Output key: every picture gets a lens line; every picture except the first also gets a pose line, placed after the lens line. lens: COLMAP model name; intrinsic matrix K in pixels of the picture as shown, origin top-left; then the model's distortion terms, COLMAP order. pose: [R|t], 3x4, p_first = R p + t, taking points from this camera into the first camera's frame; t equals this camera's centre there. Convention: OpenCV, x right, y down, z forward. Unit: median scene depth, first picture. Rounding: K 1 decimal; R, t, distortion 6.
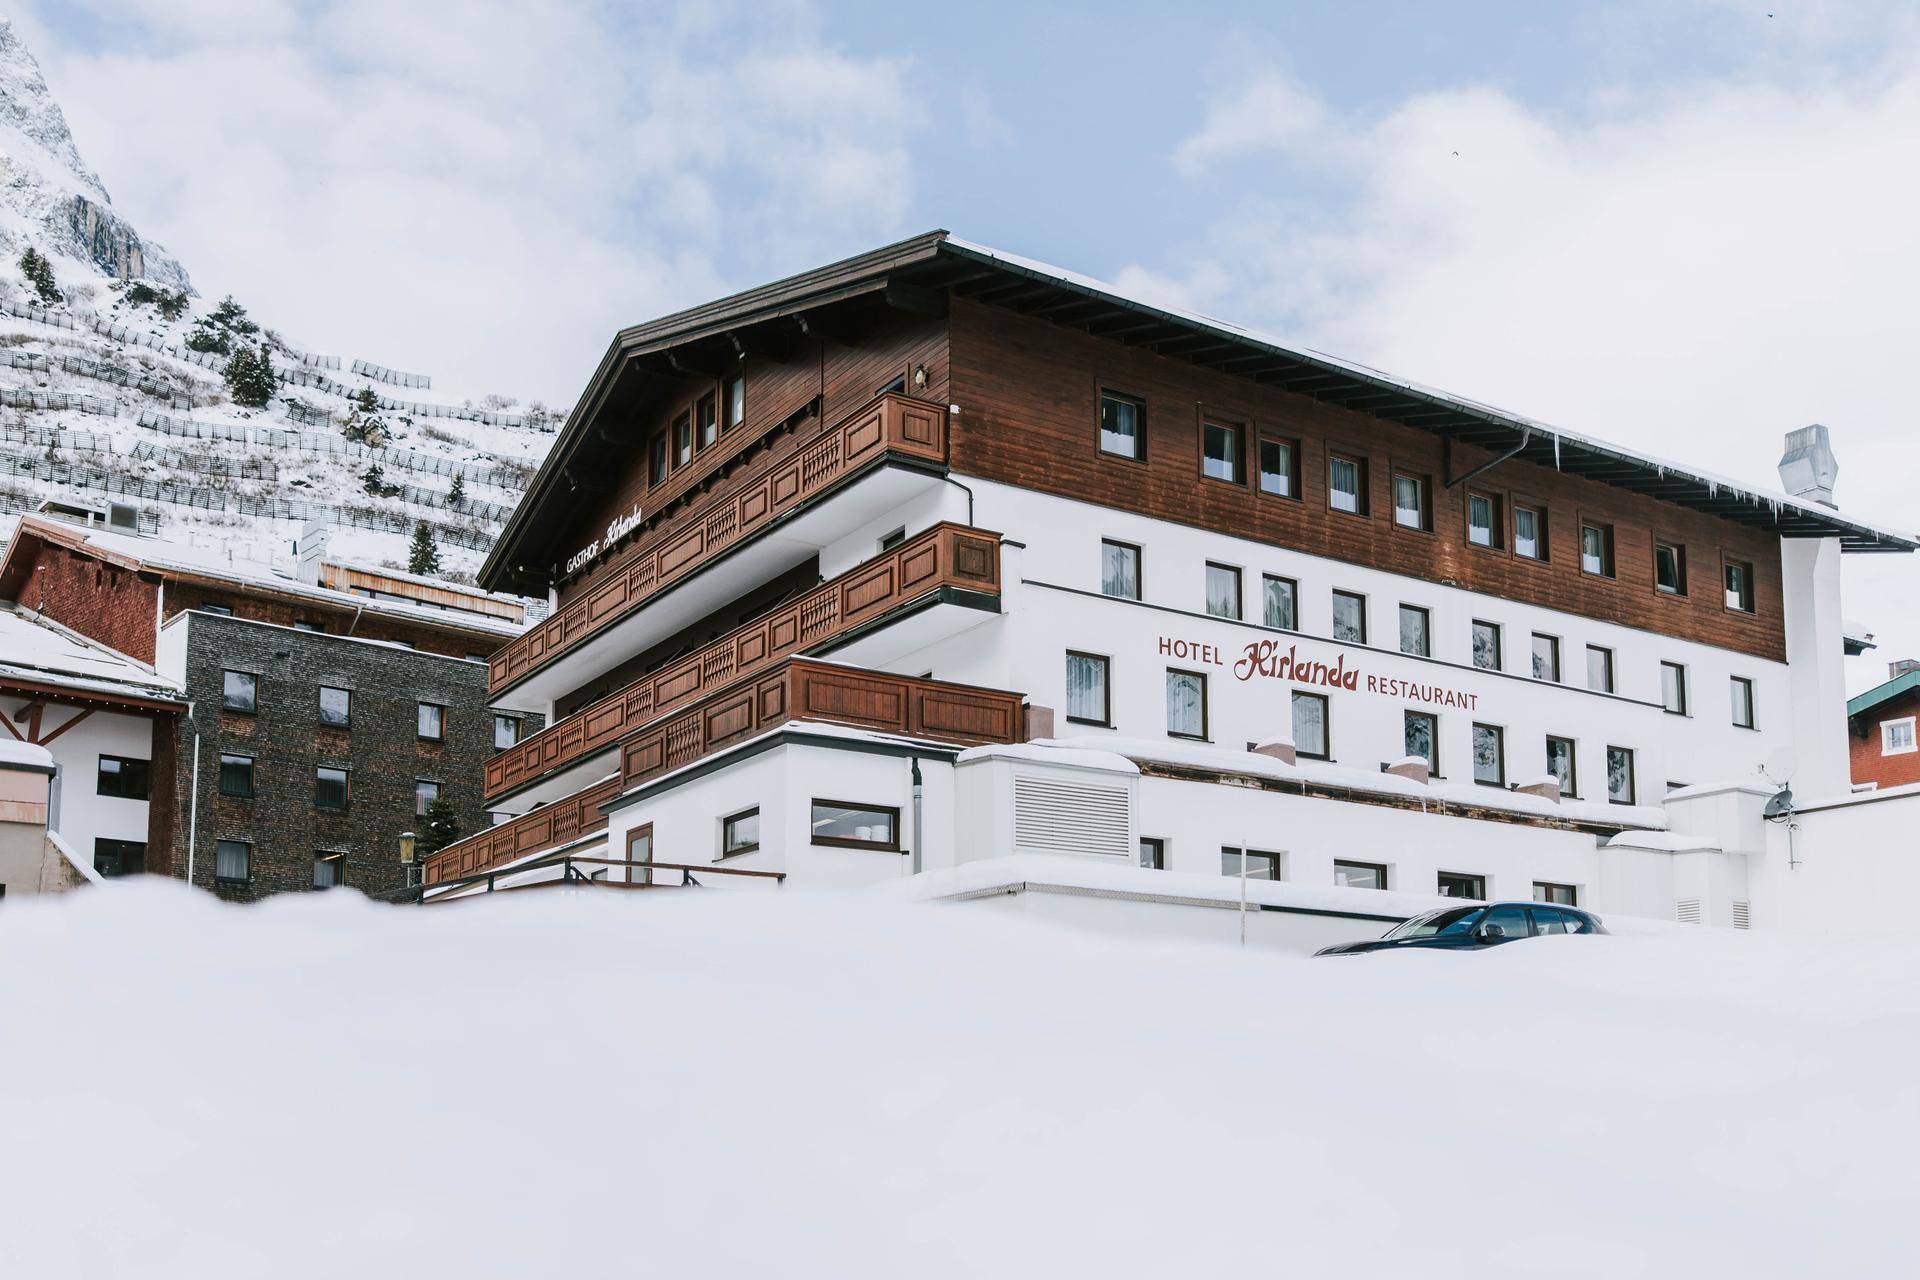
lens RADIAL K [[2218.5, 0, 1104.0], [0, 2218.5, 640.9], [0, 0, 1]] dist [0.011385, -0.029897]
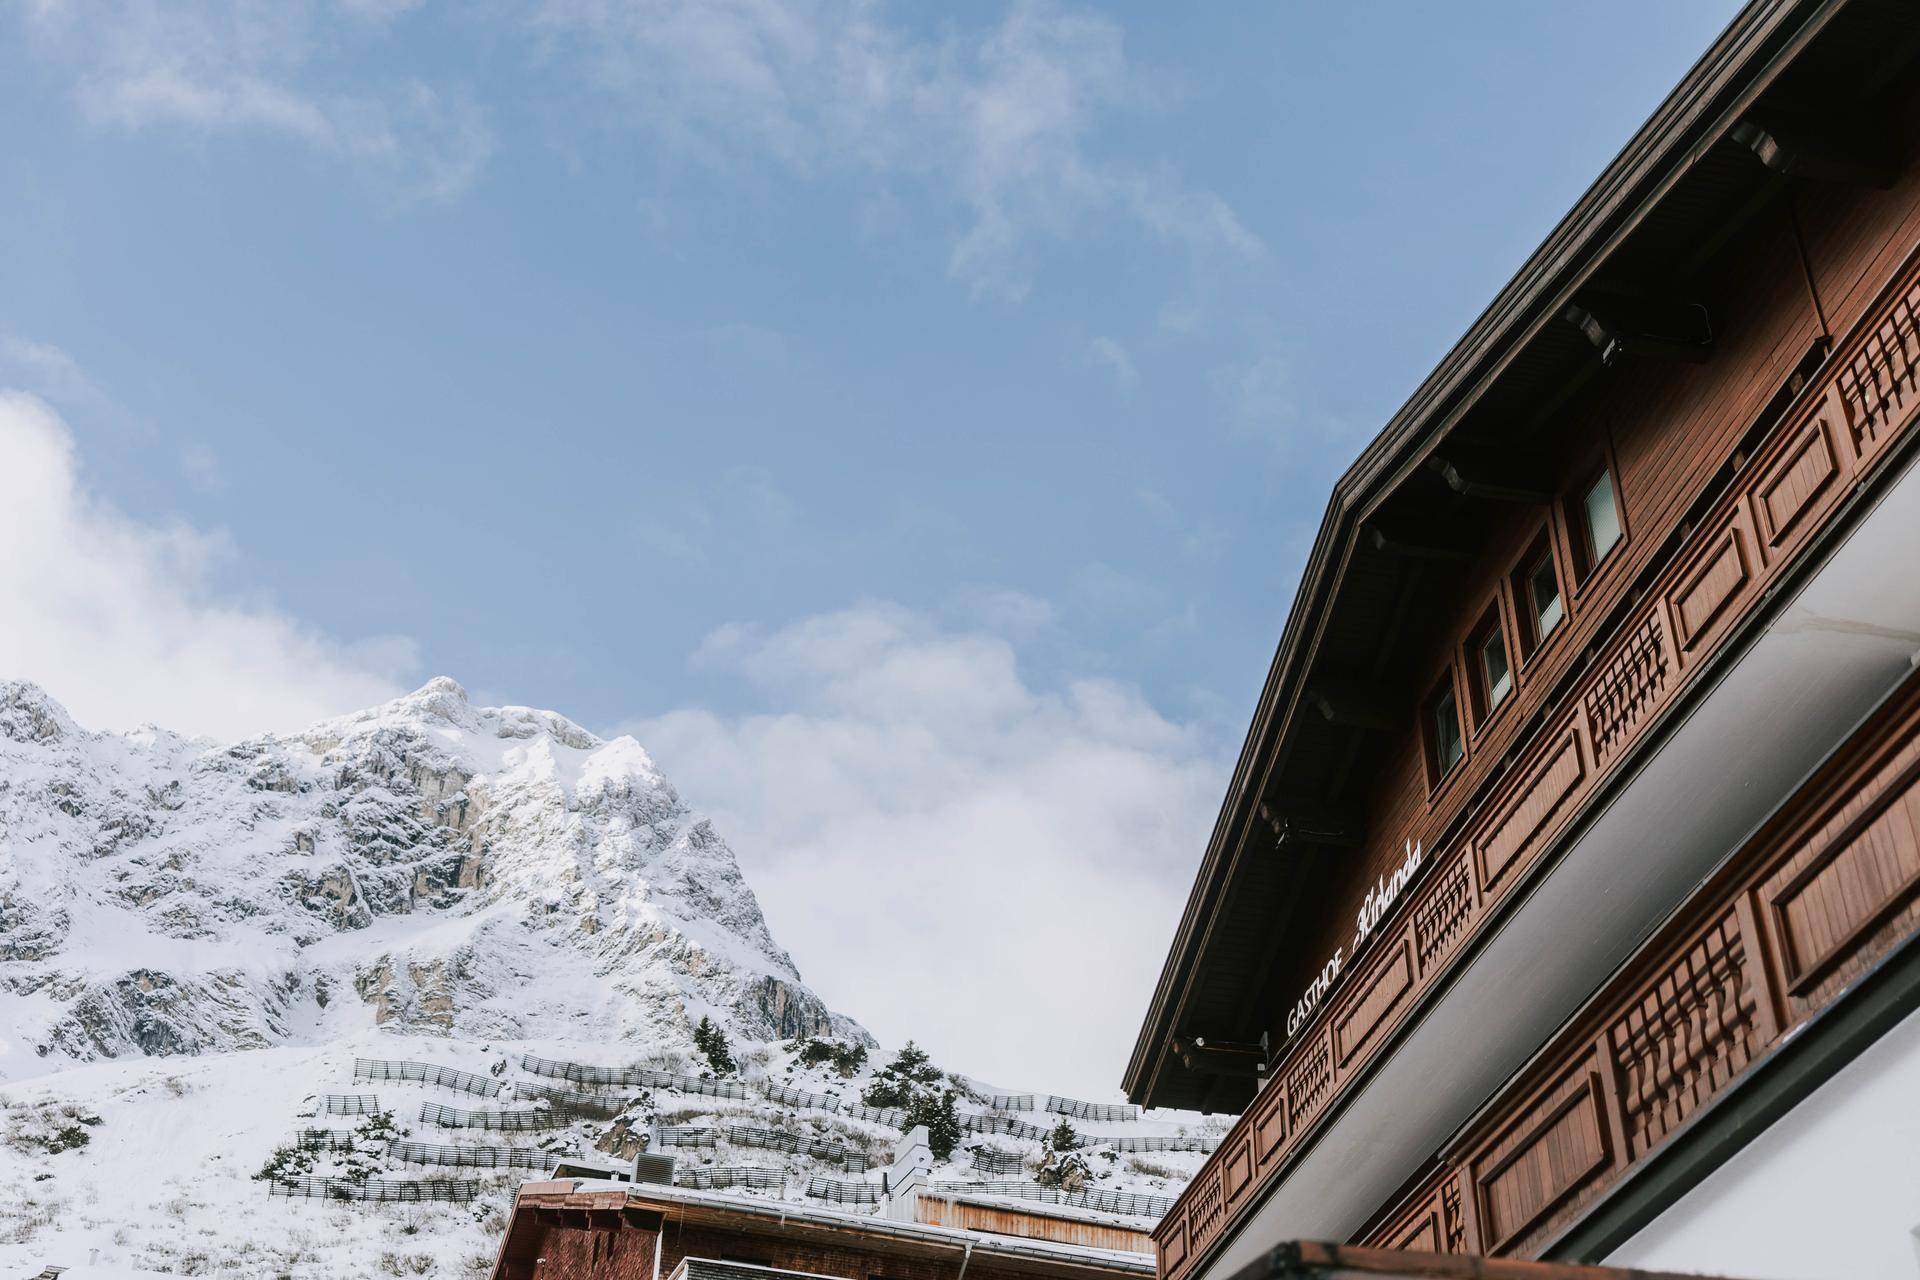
lens RADIAL K [[2218.5, 0, 1104.0], [0, 2218.5, 640.9], [0, 0, 1]] dist [0.011385, -0.029897]
pose [[0.941893, -0.180466, -0.283320, -0.052096], [0.063782, 0.924167, -0.376627, 0.030668], [0.329803, 0.336671, 0.881976, 0.217843]]
